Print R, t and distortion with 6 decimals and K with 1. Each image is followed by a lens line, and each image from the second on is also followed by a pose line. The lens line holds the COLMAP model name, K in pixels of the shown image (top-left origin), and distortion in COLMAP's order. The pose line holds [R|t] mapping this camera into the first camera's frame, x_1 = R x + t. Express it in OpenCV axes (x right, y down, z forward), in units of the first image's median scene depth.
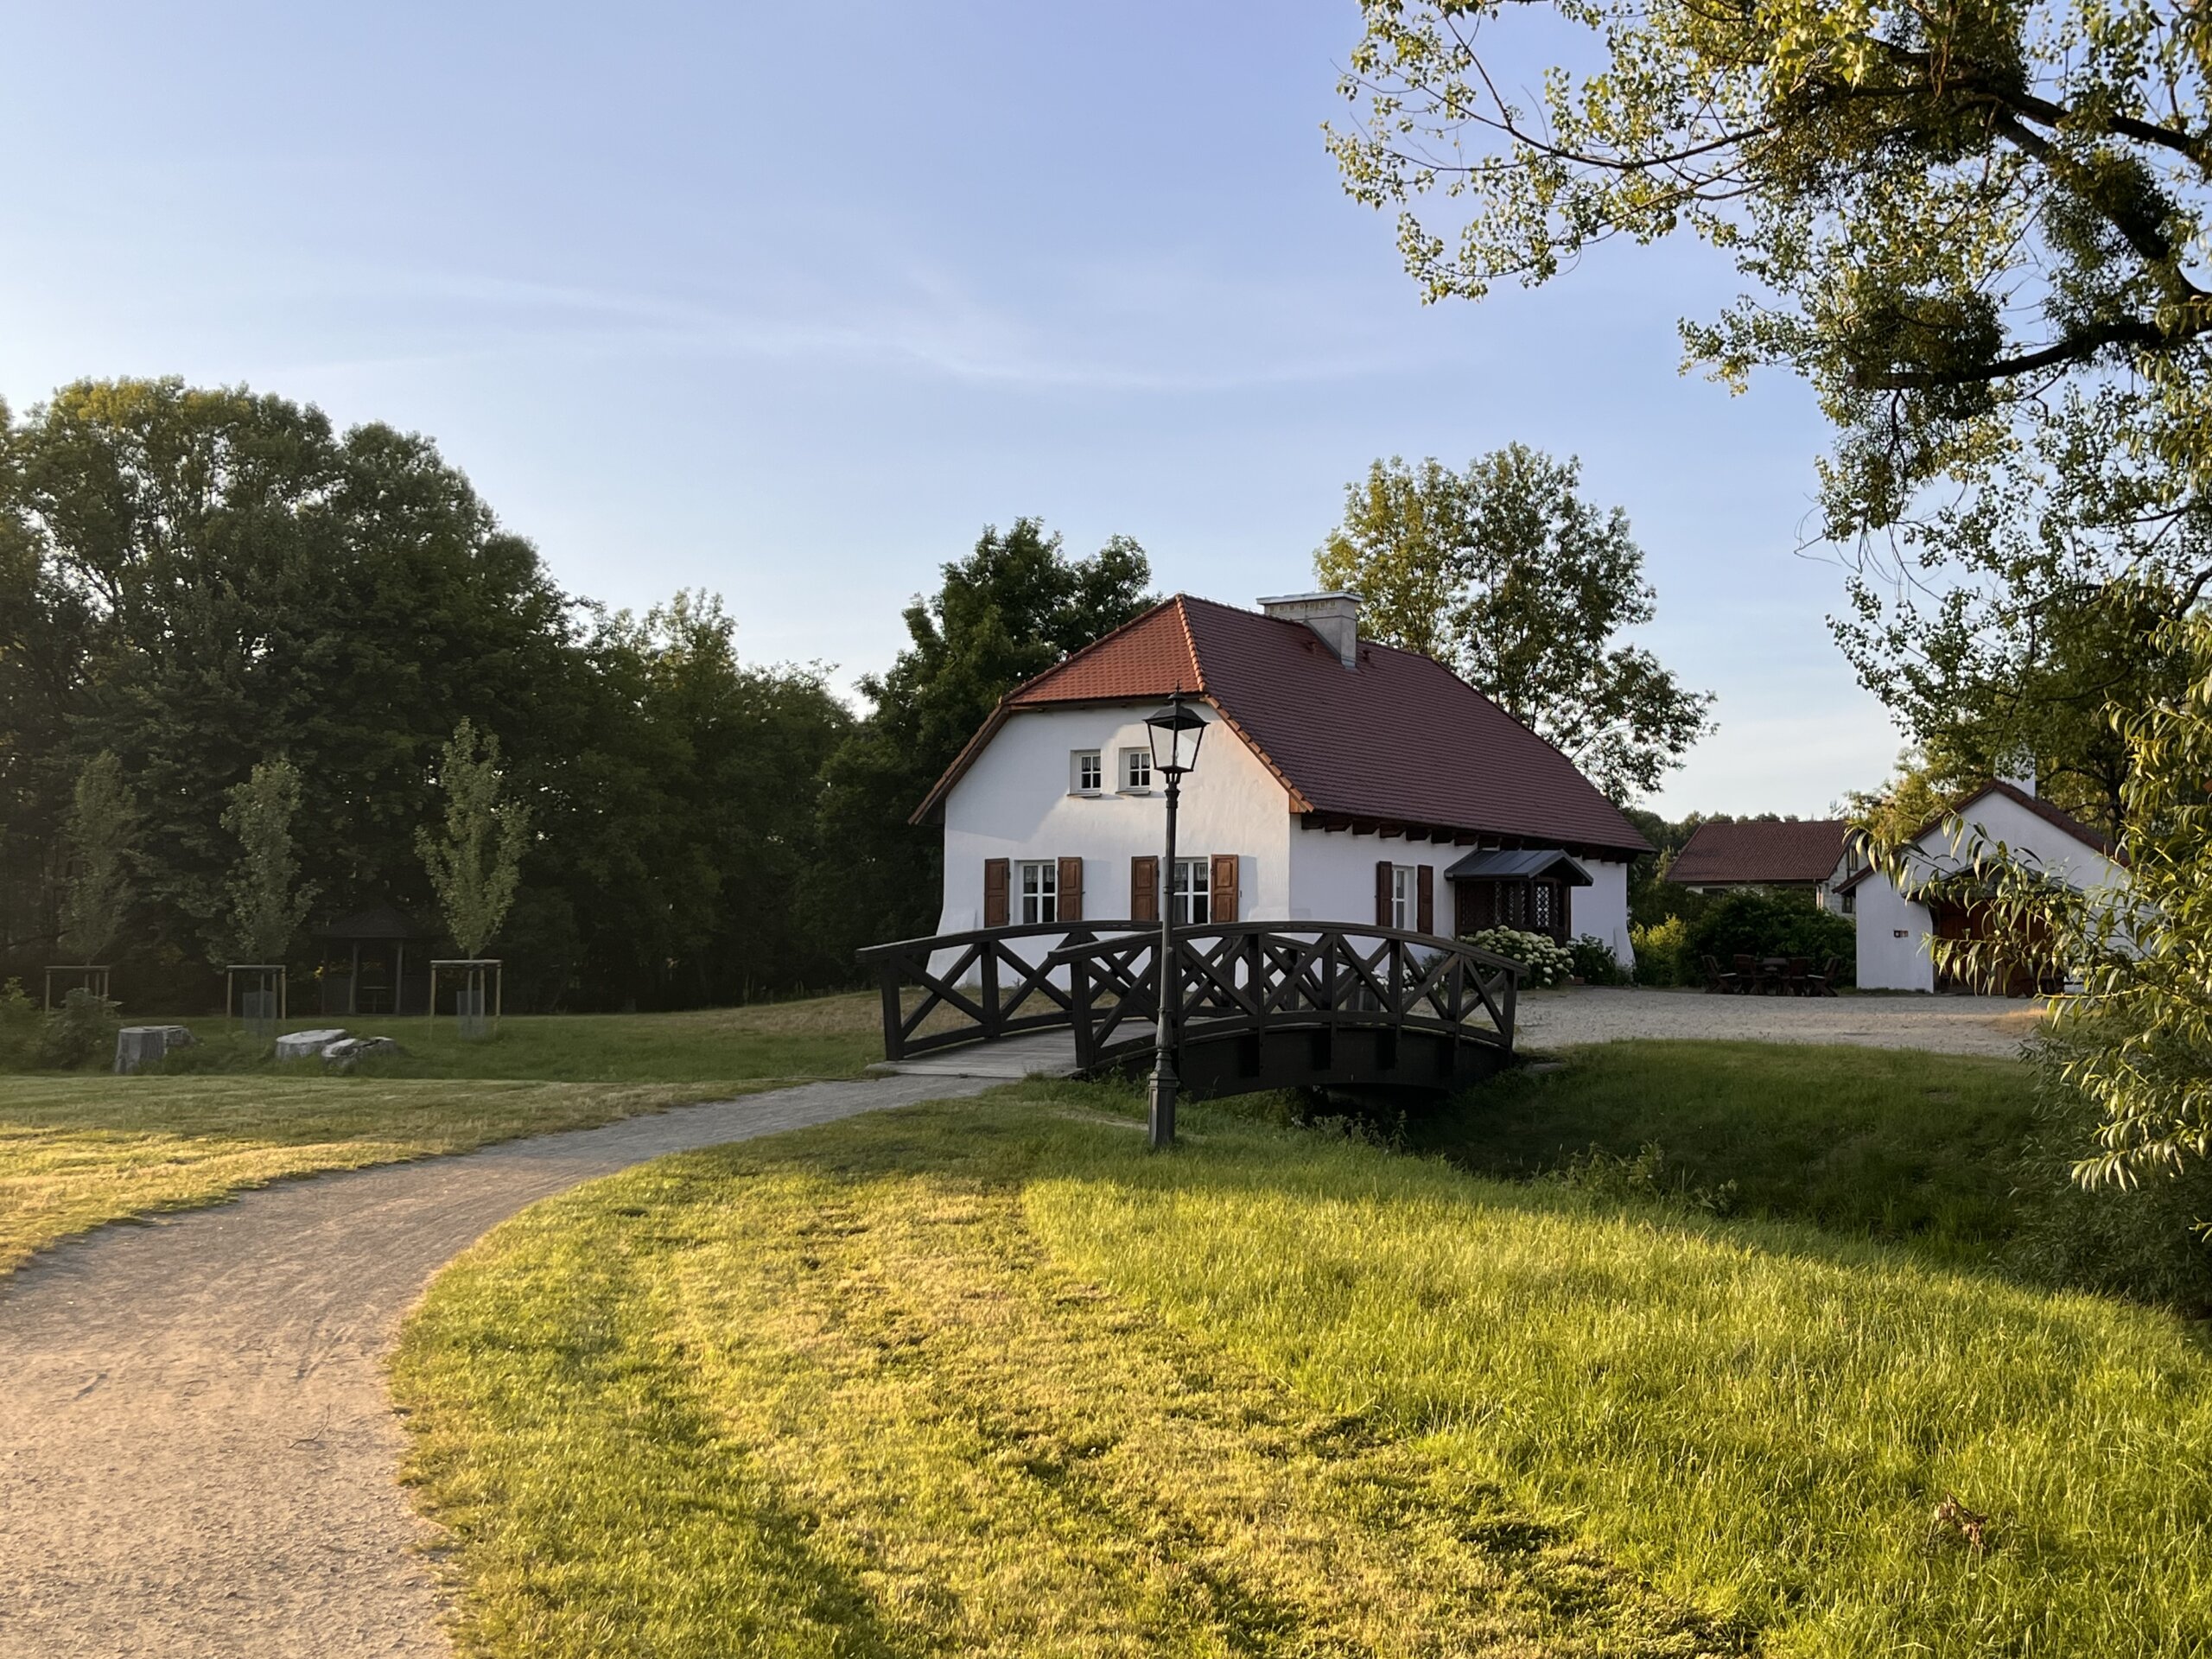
lens RADIAL K [[2387.4, 0, 1106.0], [0, 2387.4, 829.5], [0, 0, 1]] dist [-0.017382, -0.009225]
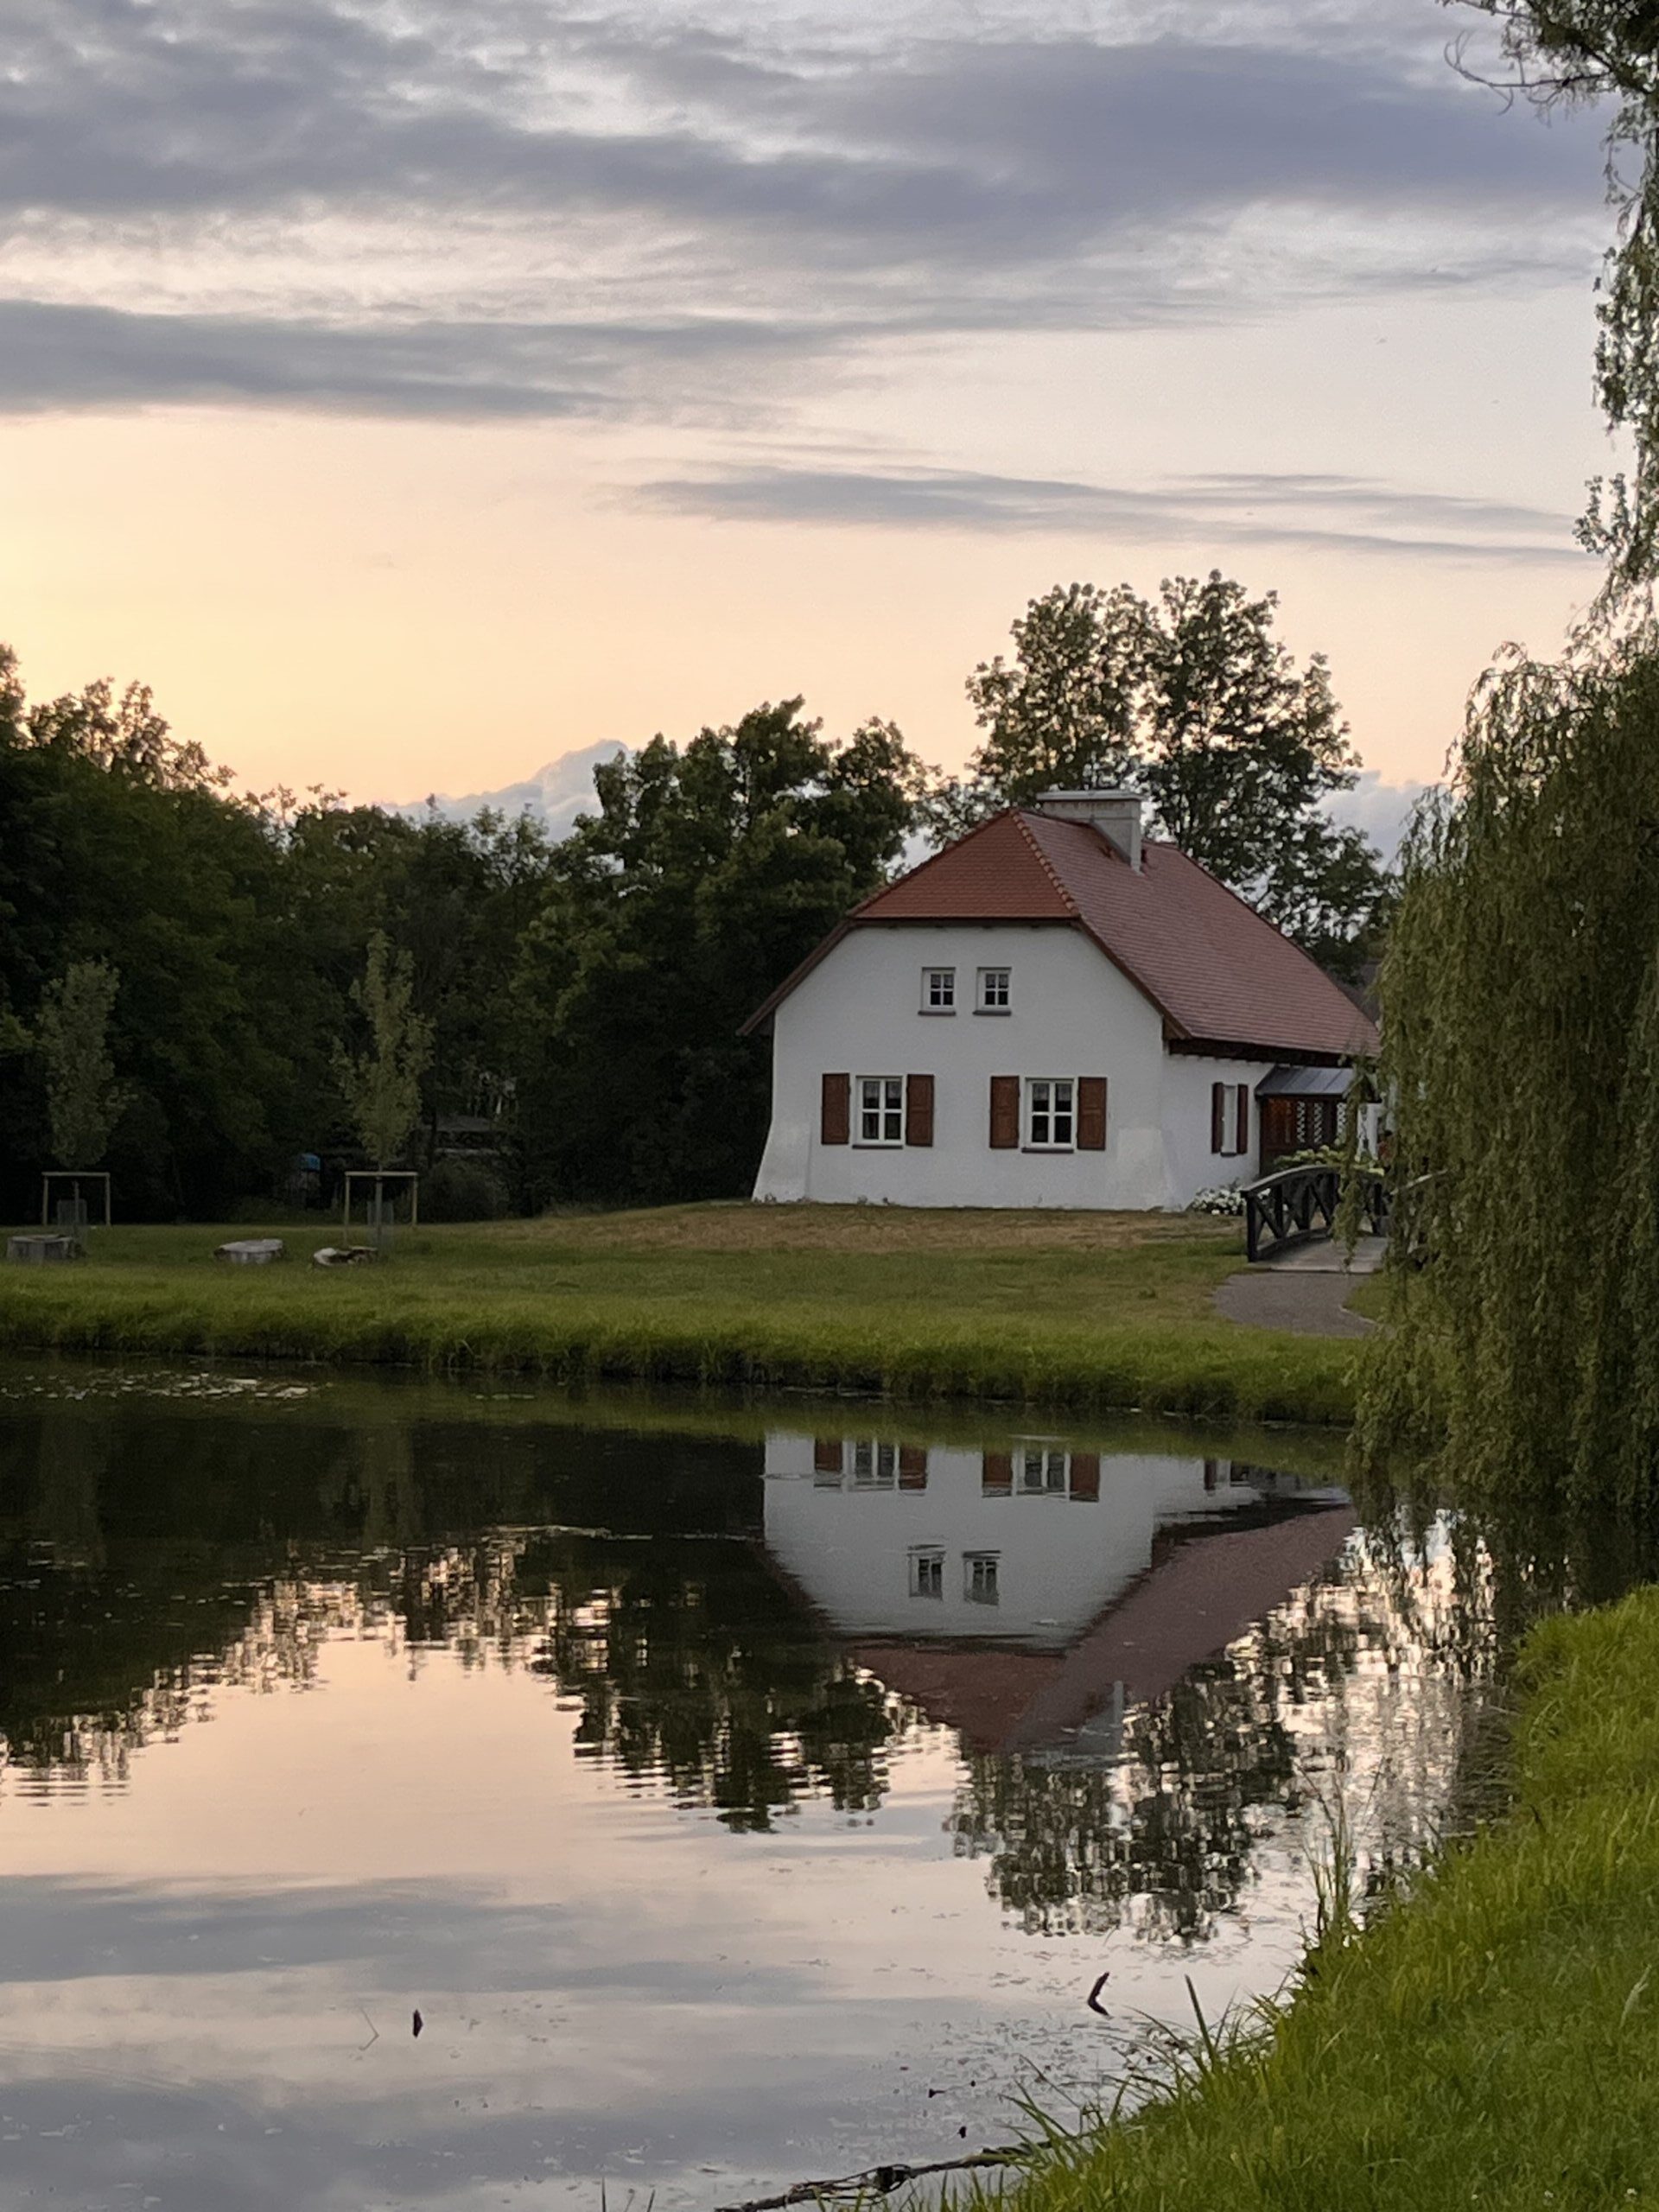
lens RADIAL K [[4308.9, 0, 829.5], [0, 4308.9, 1106.0], [0, 0, 1]] dist [-0.000811, -0.020383]
pose [[0.978211, 0.013375, 0.207183, -0.414714], [-0.023001, 0.998761, 0.044122, -0.052299], [-0.206336, -0.047926, 0.977307, -0.740237]]
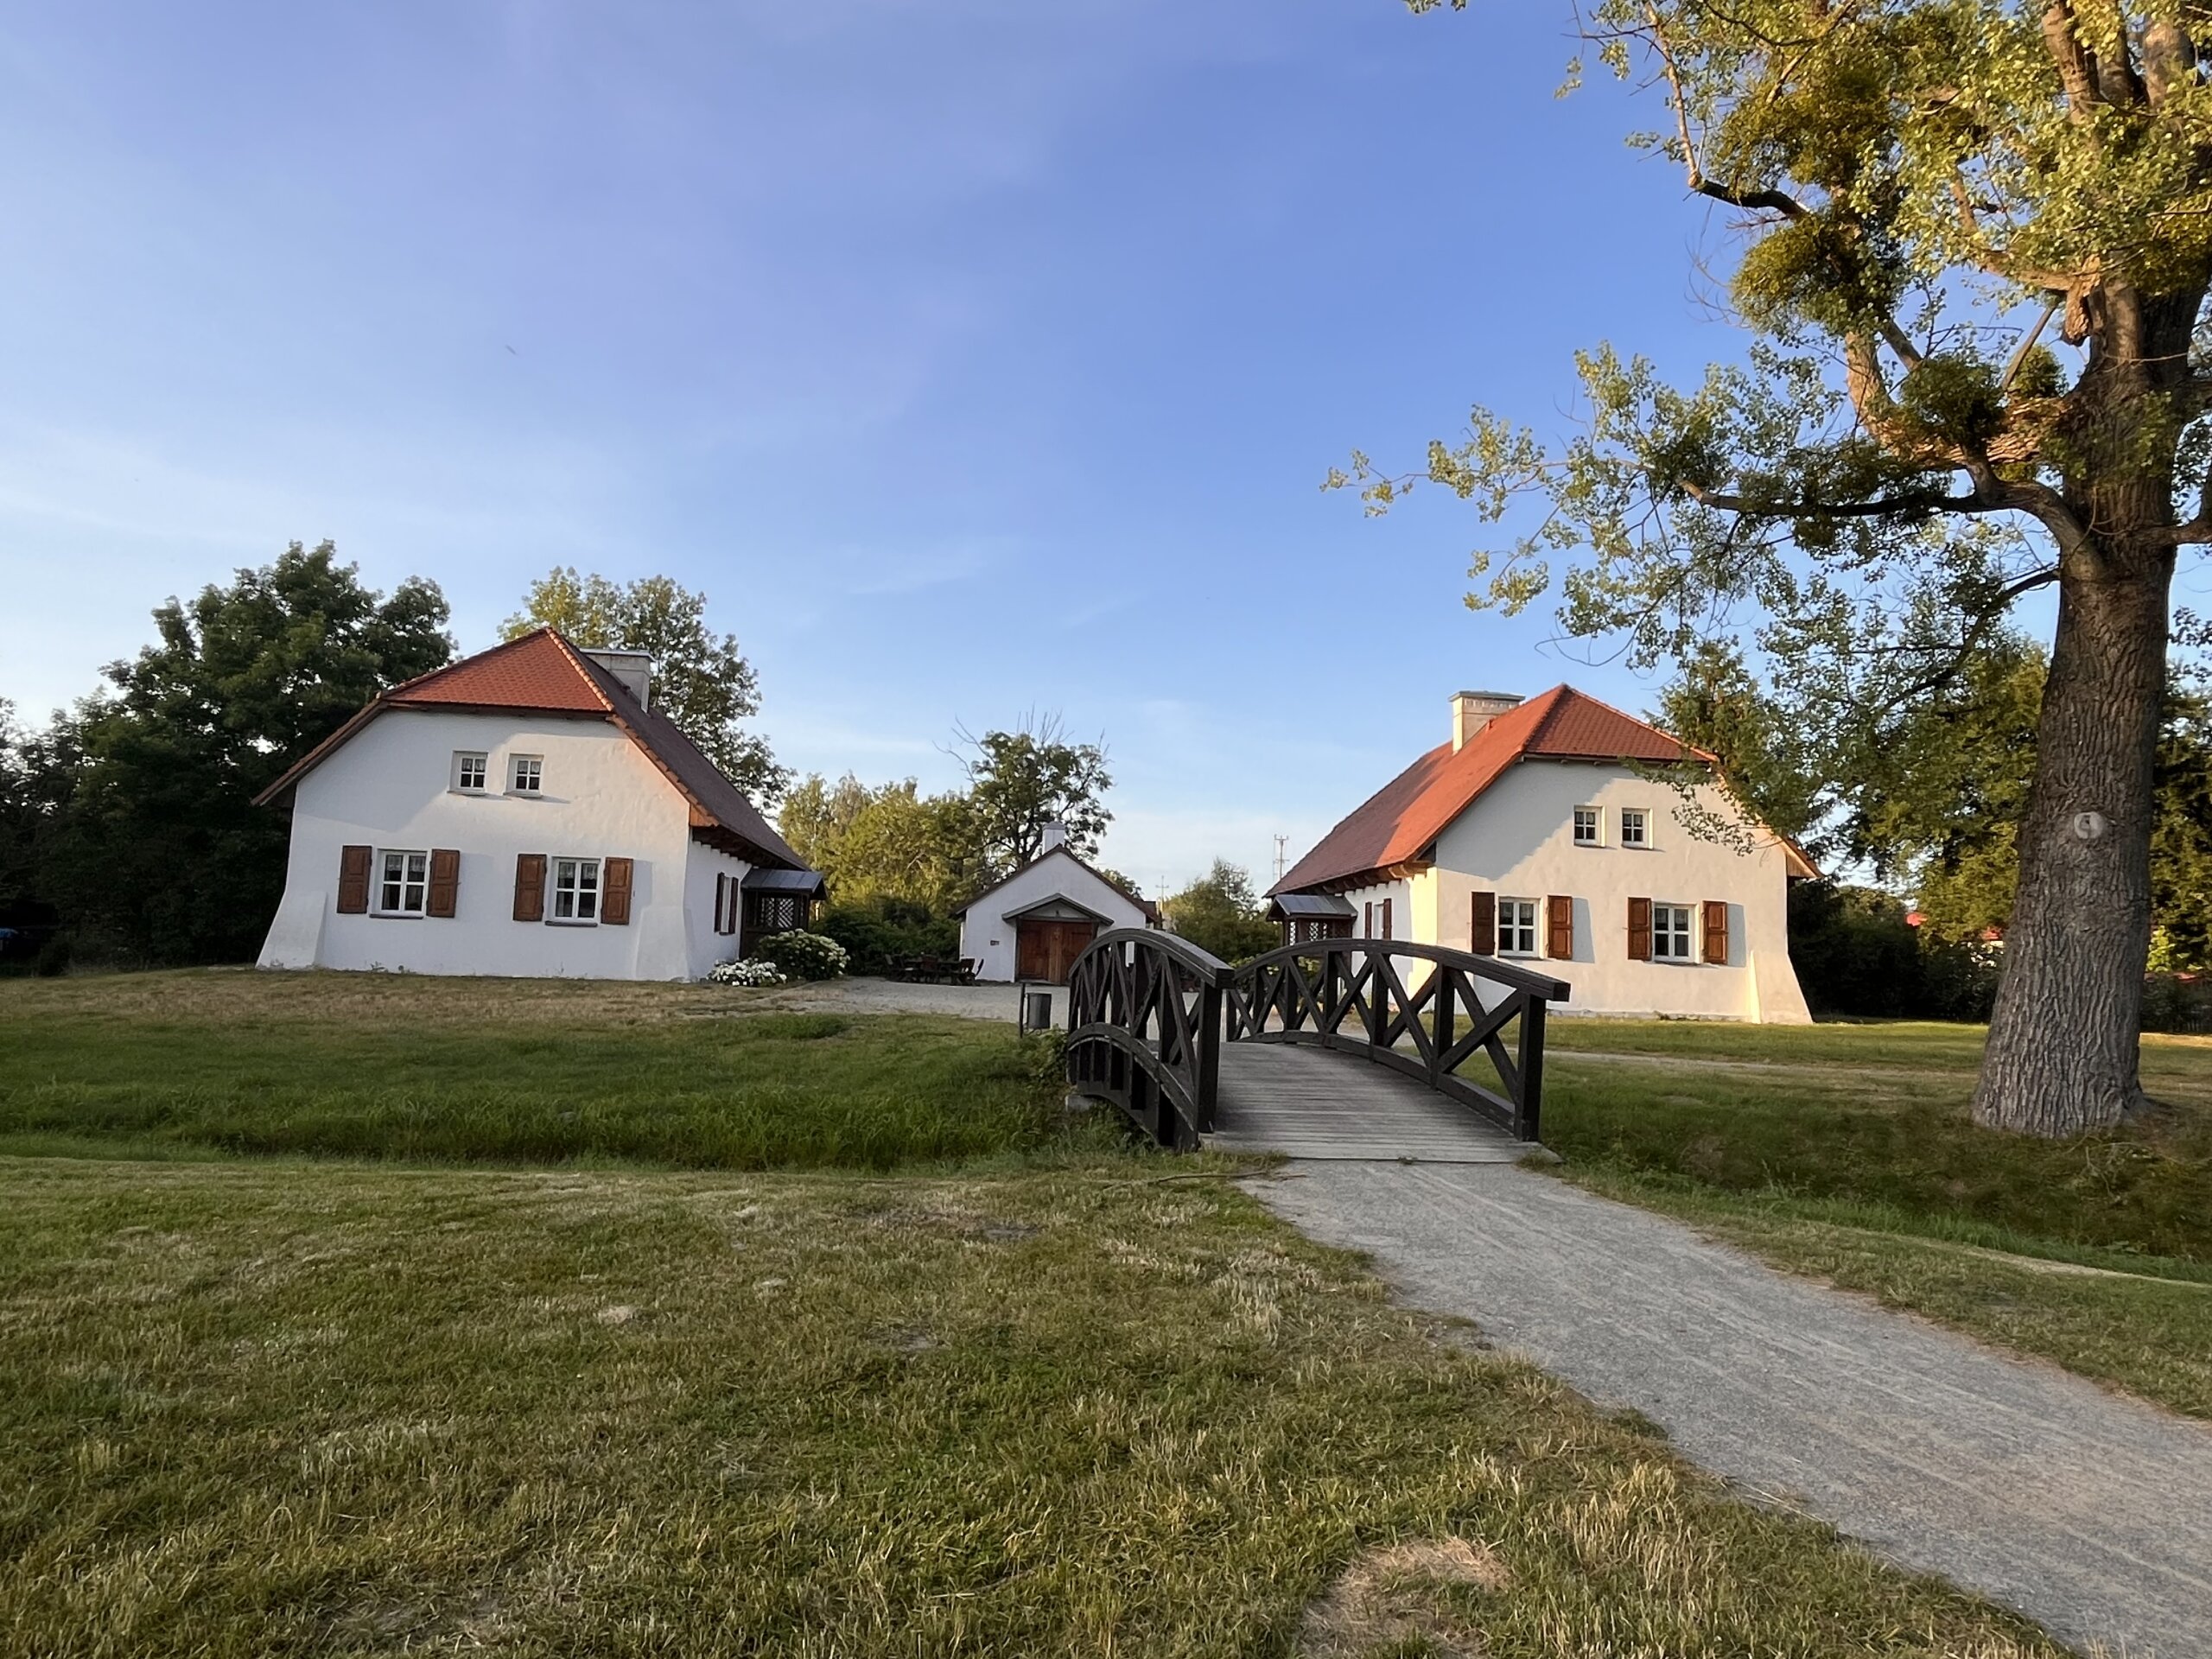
lens RADIAL K [[1364.9, 0, 1106.0], [0, 1364.9, 829.5], [0, 0, 1]] dist [0.001039, 0.000604]
pose [[0.780589, 0.083413, 0.619454, -0.159148], [-0.064887, 0.996515, -0.052421, 0.015145], [-0.621668, 0.000725, 0.783281, 0.325759]]
